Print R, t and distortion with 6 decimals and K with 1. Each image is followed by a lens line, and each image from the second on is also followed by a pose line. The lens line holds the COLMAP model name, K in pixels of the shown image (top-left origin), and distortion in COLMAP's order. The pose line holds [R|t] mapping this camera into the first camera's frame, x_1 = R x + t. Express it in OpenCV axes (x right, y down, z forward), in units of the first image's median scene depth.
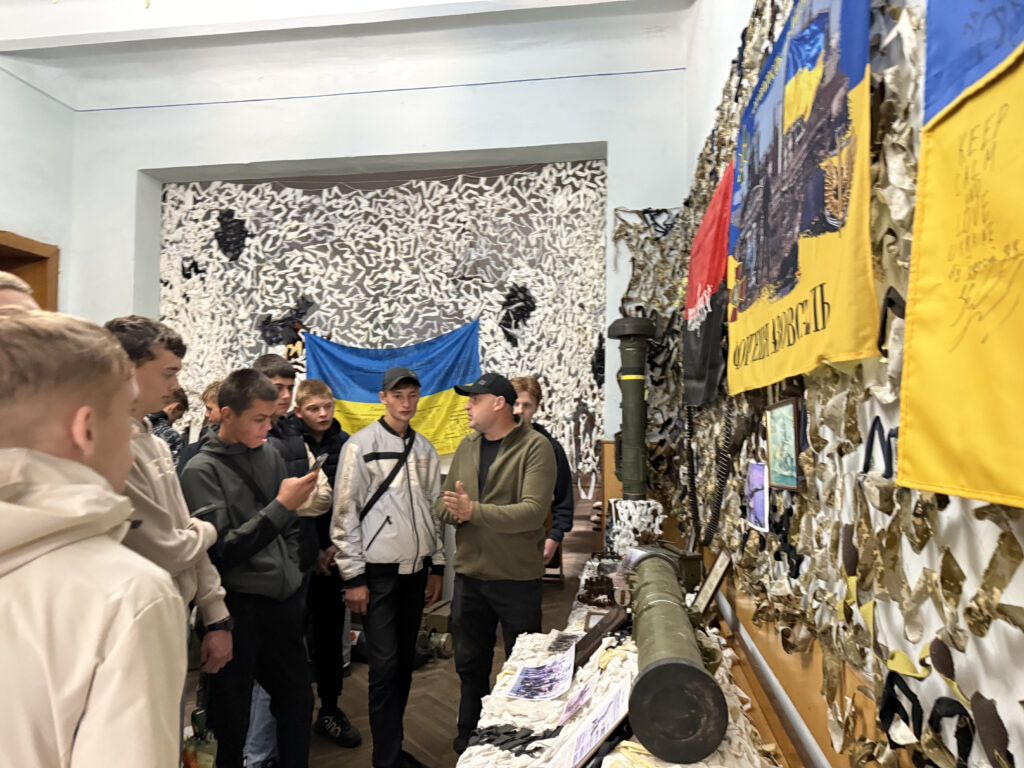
lens RADIAL K [[702.2, 0, 512.0], [0, 702.2, 384.0], [0, 0, 1]] dist [0.120235, -0.093396]
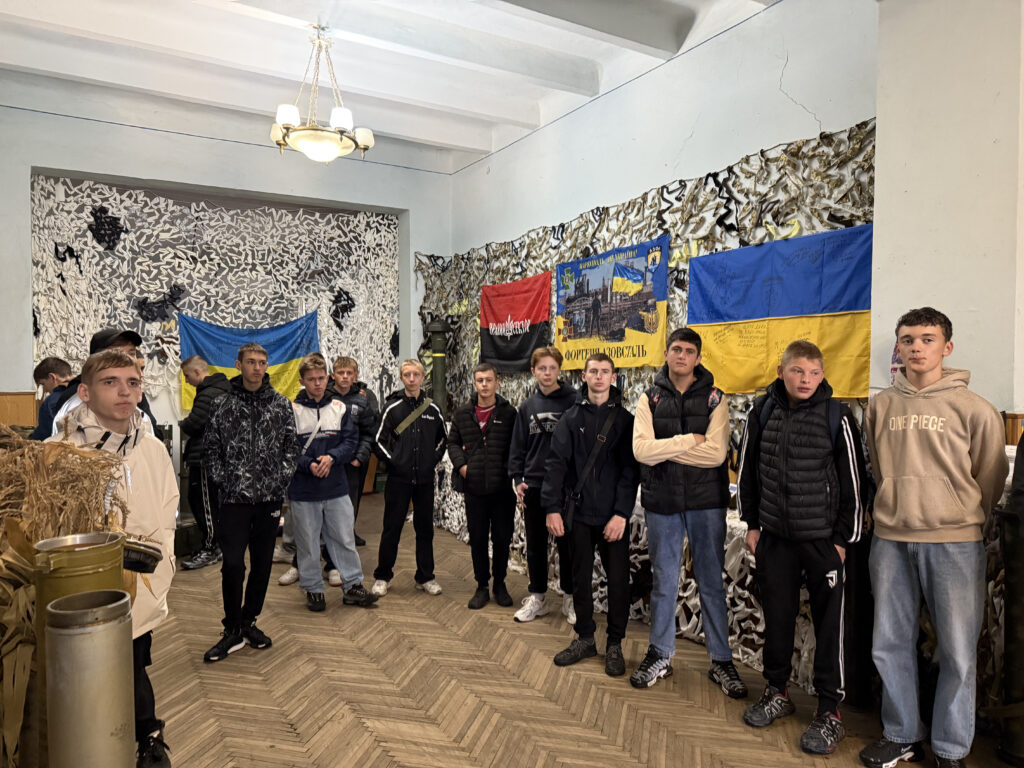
lens RADIAL K [[698.2, 0, 552.9], [0, 698.2, 411.1], [0, 0, 1]] dist [-0.041005, 0.001089]
pose [[0.732399, -0.041037, 0.679638, -0.660448], [-0.028440, 0.995467, 0.090755, -0.028969], [-0.680281, -0.085798, 0.727912, -0.392821]]
